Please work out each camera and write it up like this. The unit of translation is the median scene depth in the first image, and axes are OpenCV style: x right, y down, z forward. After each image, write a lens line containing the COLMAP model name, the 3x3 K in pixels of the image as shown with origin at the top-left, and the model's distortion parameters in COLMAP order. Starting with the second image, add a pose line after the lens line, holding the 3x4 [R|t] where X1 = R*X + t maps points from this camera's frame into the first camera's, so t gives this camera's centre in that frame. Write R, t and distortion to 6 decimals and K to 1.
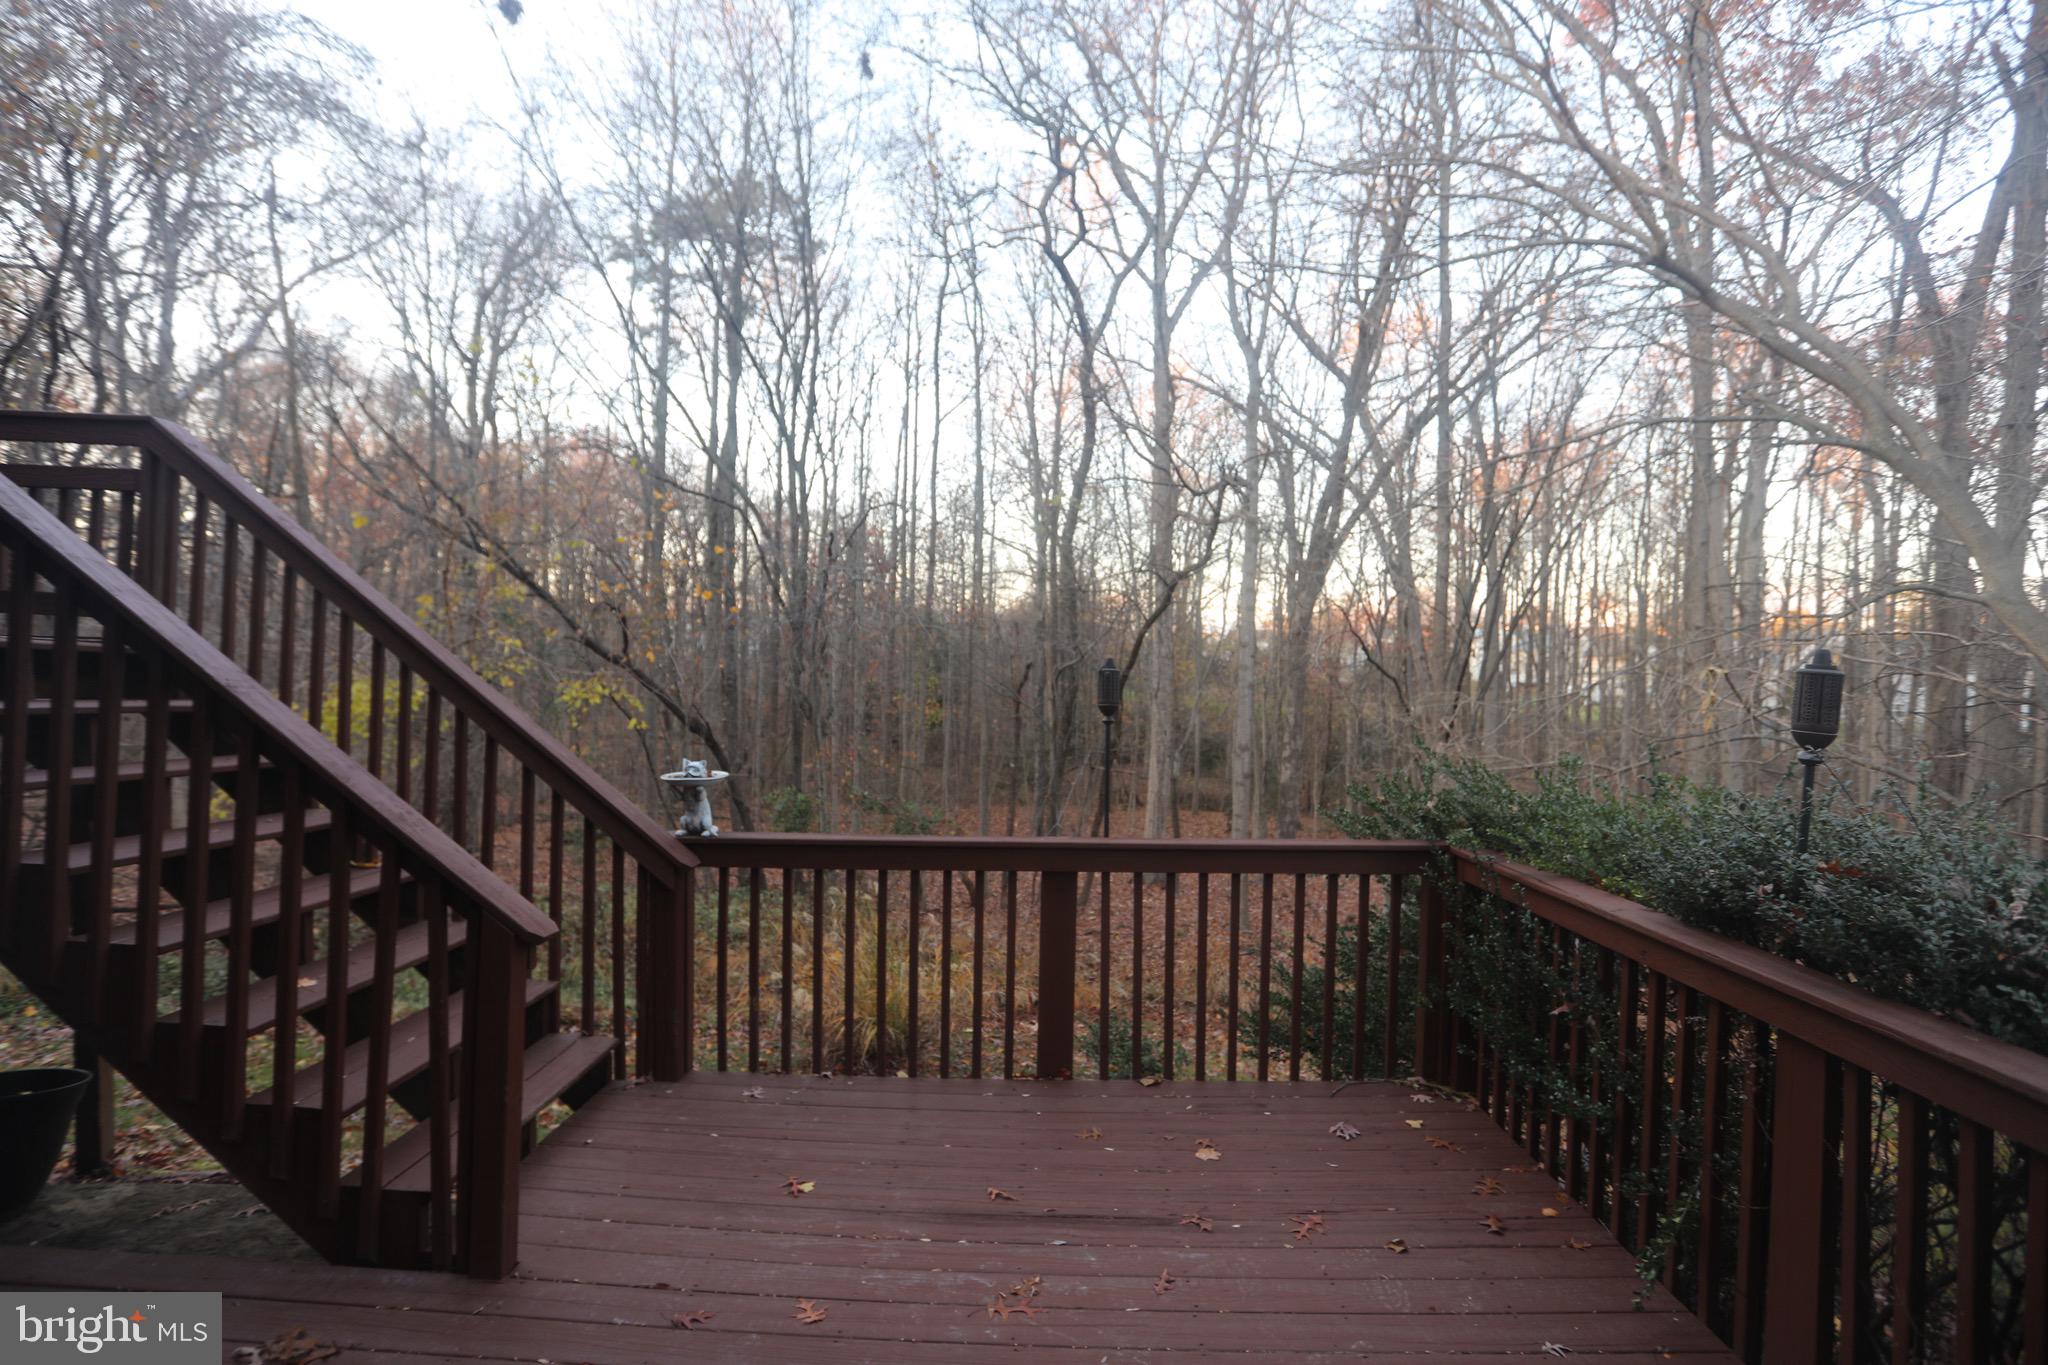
lens RADIAL K [[992.9, 0, 1037.7], [0, 992.9, 671.7], [0, 0, 1]] dist [-0.060659, 0.020015]
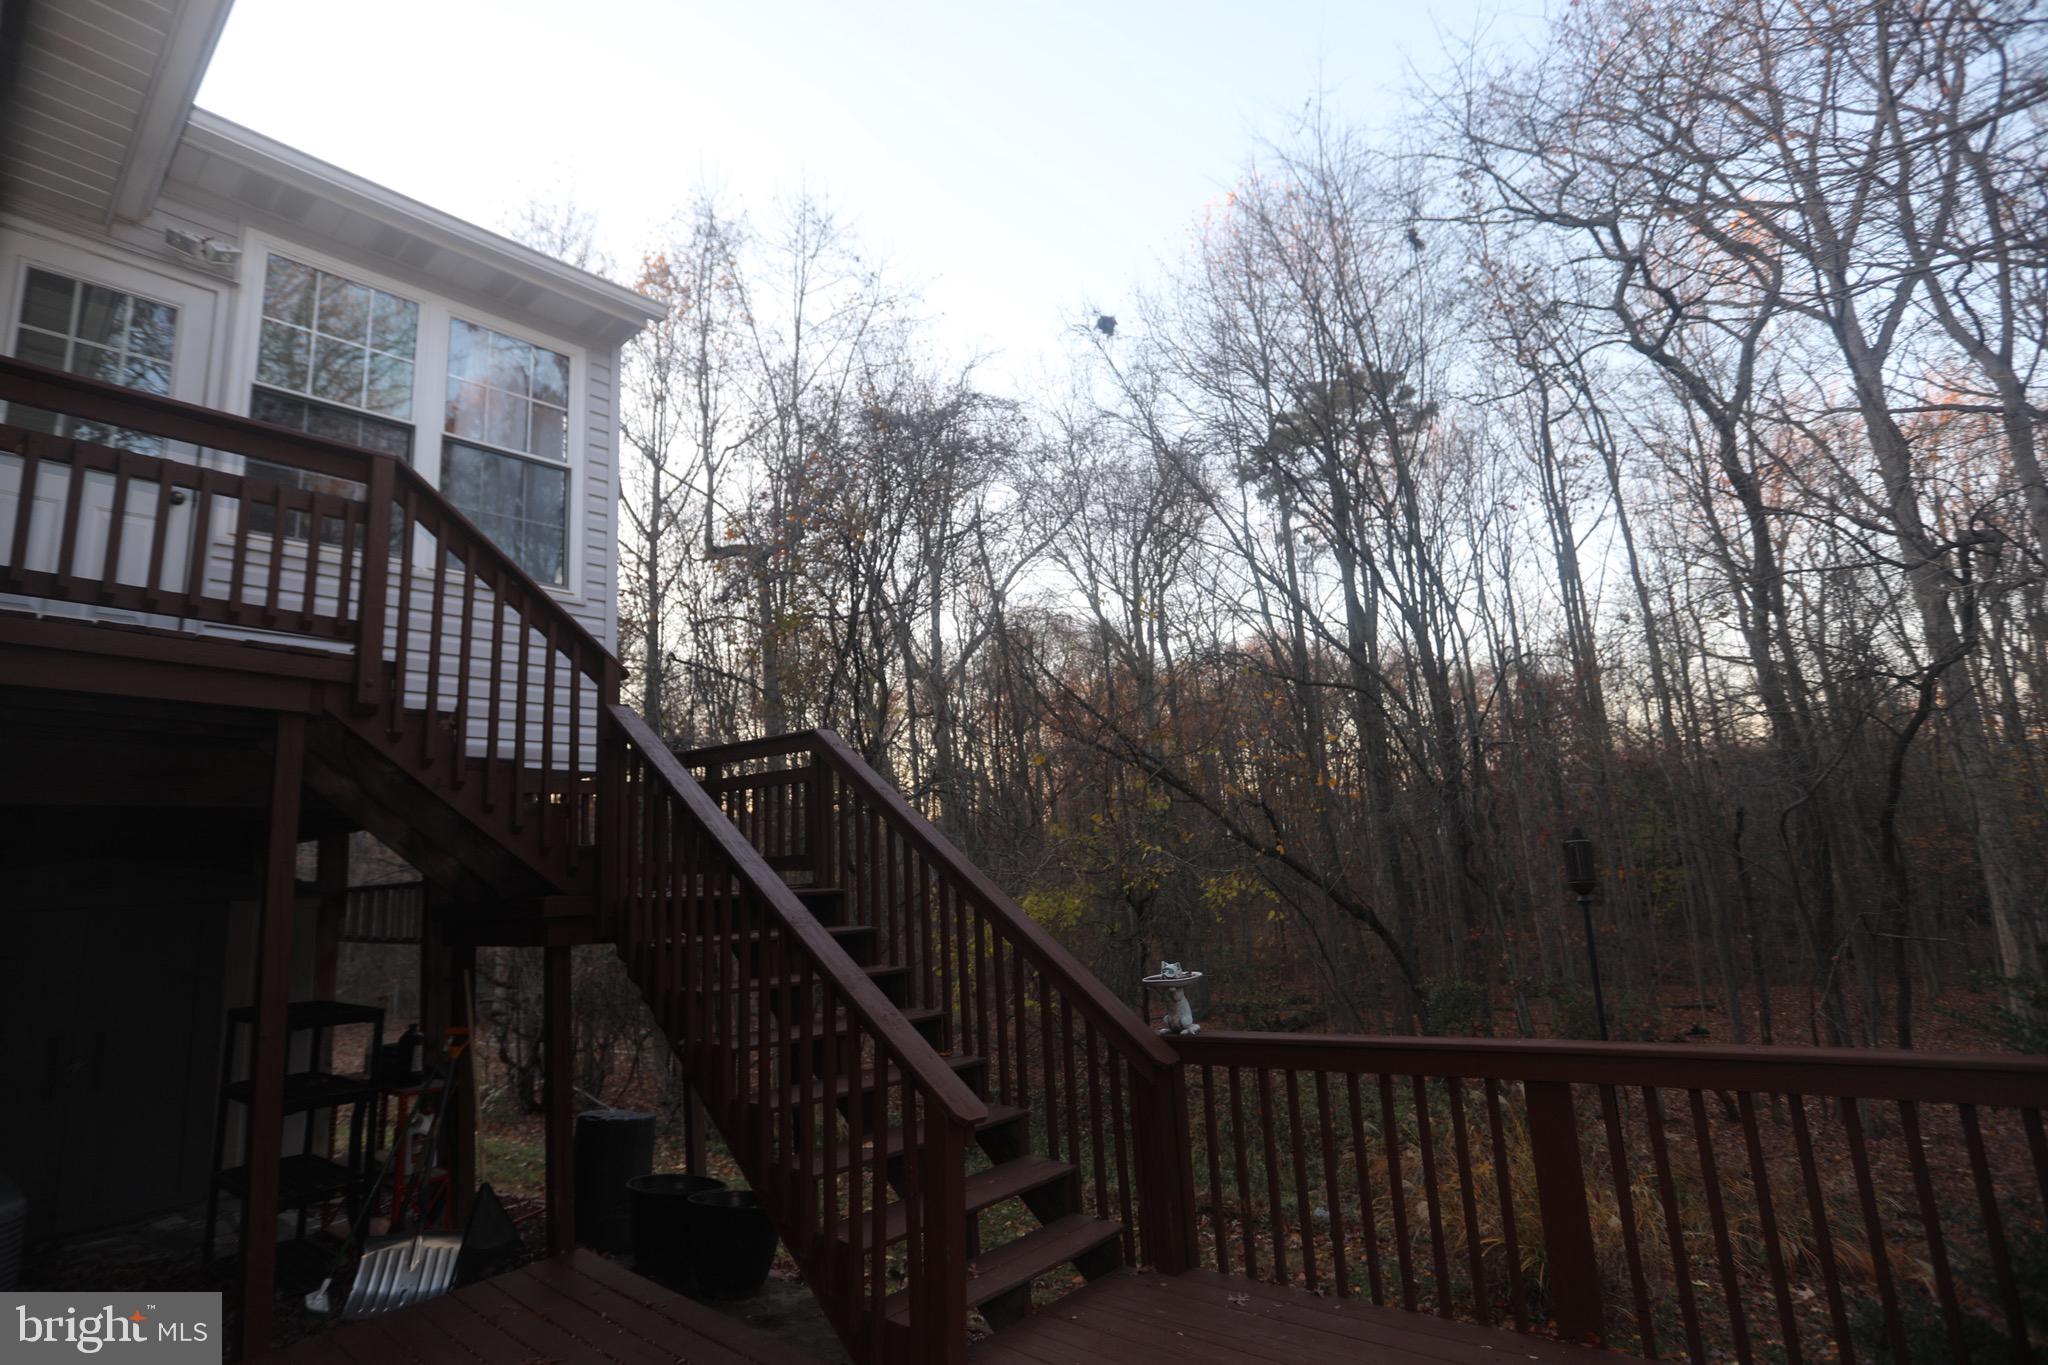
lens RADIAL K [[992.9, 0, 1017.1], [0, 992.9, 671.2], [0, 0, 1]] dist [-0.060659, 0.020015]
pose [[0.765787, -0.193735, -0.613219, 0.252784], [0.079720, 0.974787, -0.208412, -0.009802], [0.638134, 0.110713, 0.761923, 0.020634]]
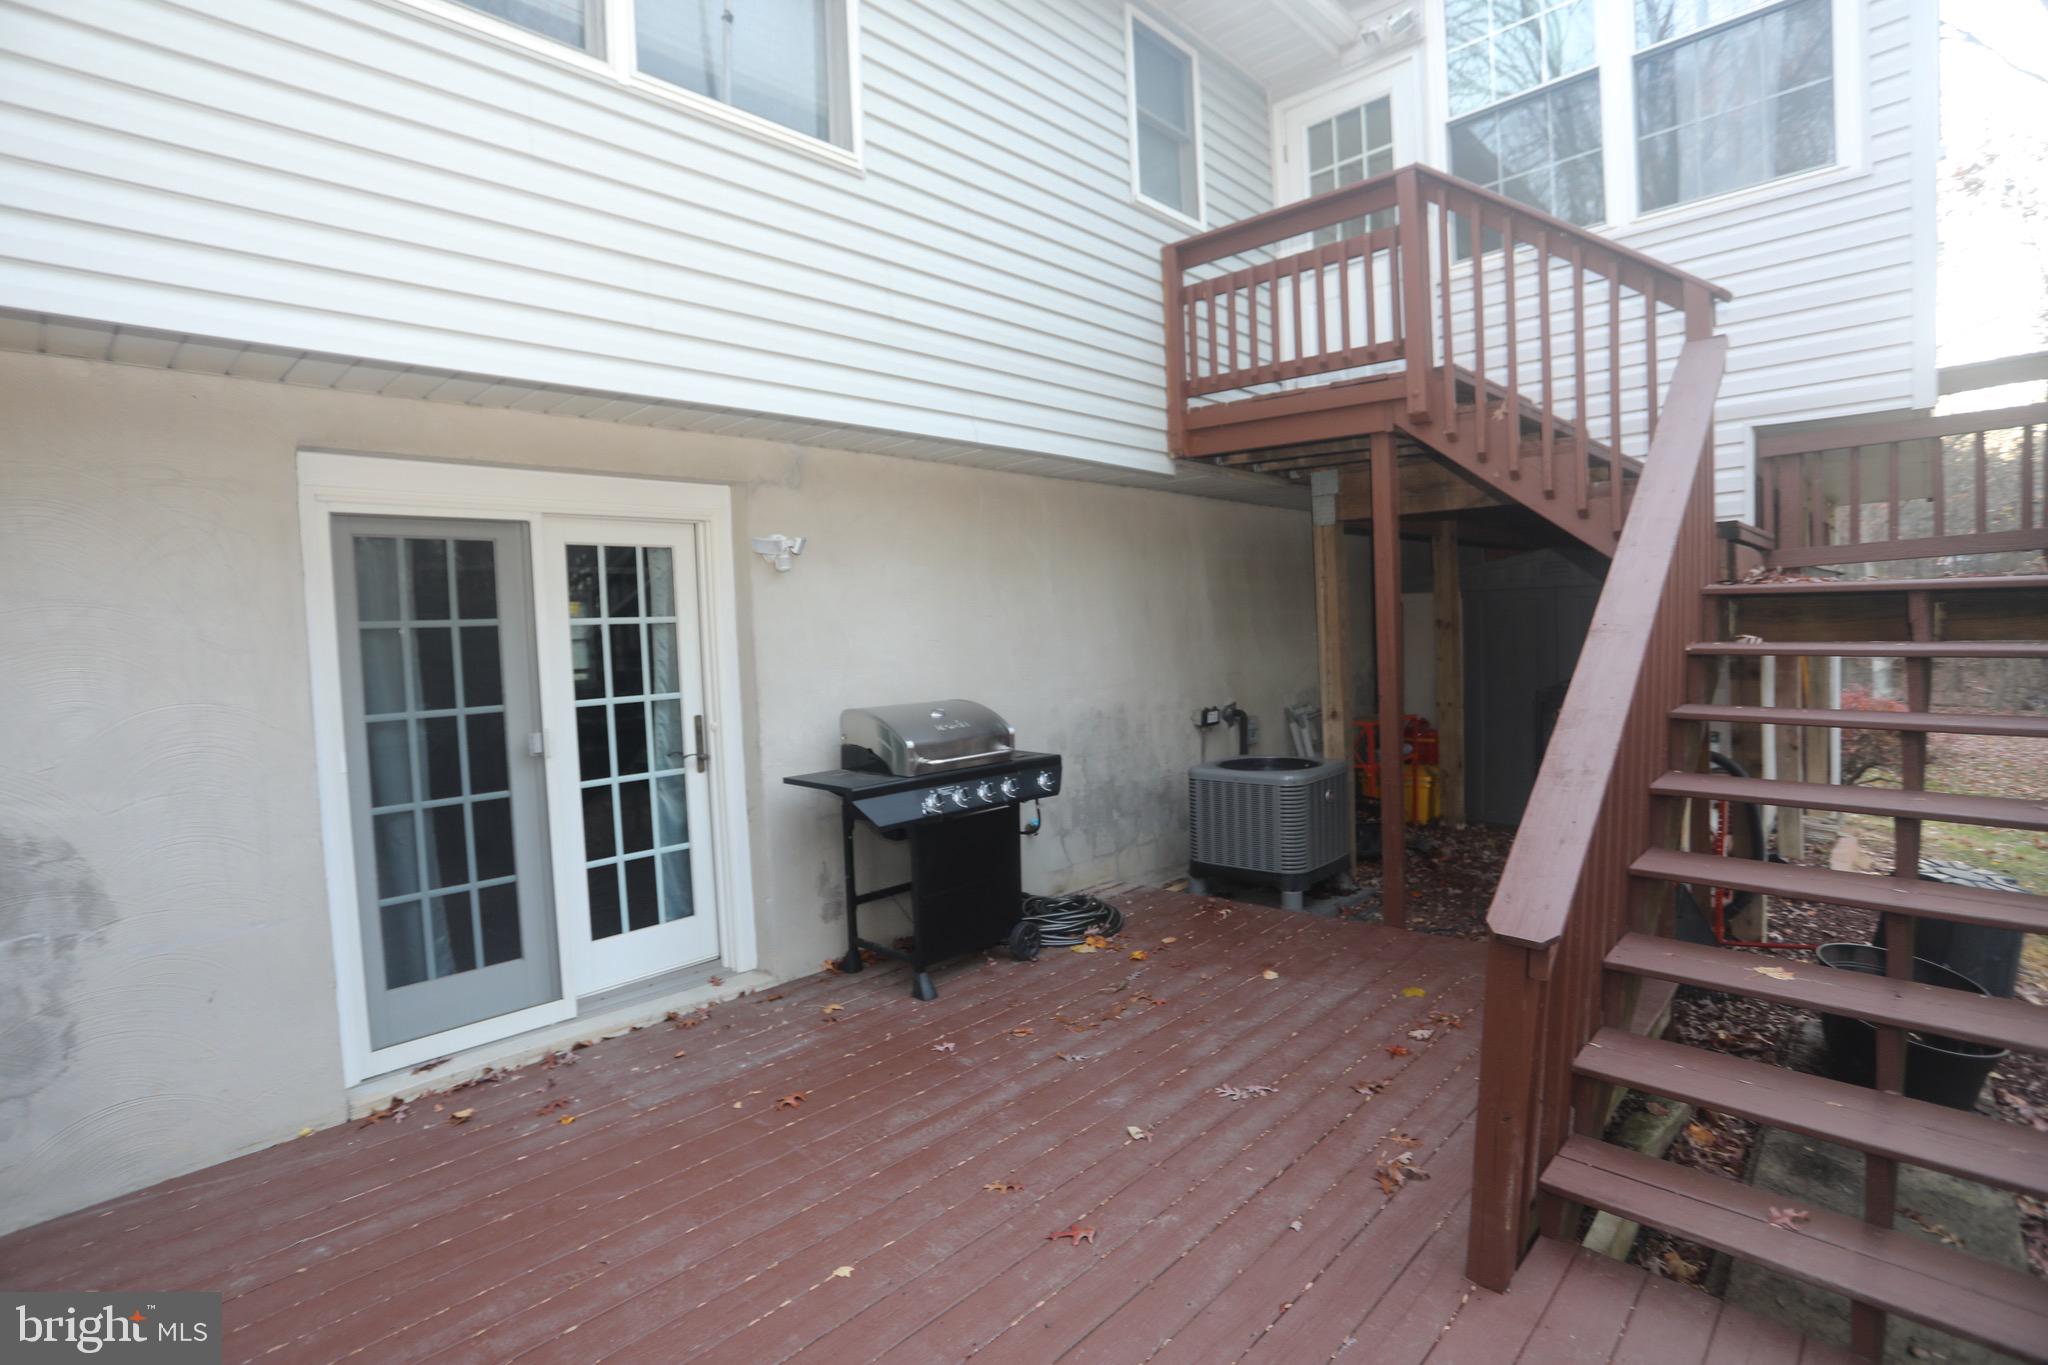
lens RADIAL K [[992.9, 0, 1024.0], [0, 992.9, 678.8], [0, 0, 1]] dist [-0.060659, 0.020015]
pose [[-0.678909, 0.045290, -0.732825, 0.239744], [0.023477, 0.998924, 0.039985, 0.001541], [0.733847, 0.009942, -0.679242, 0.787640]]
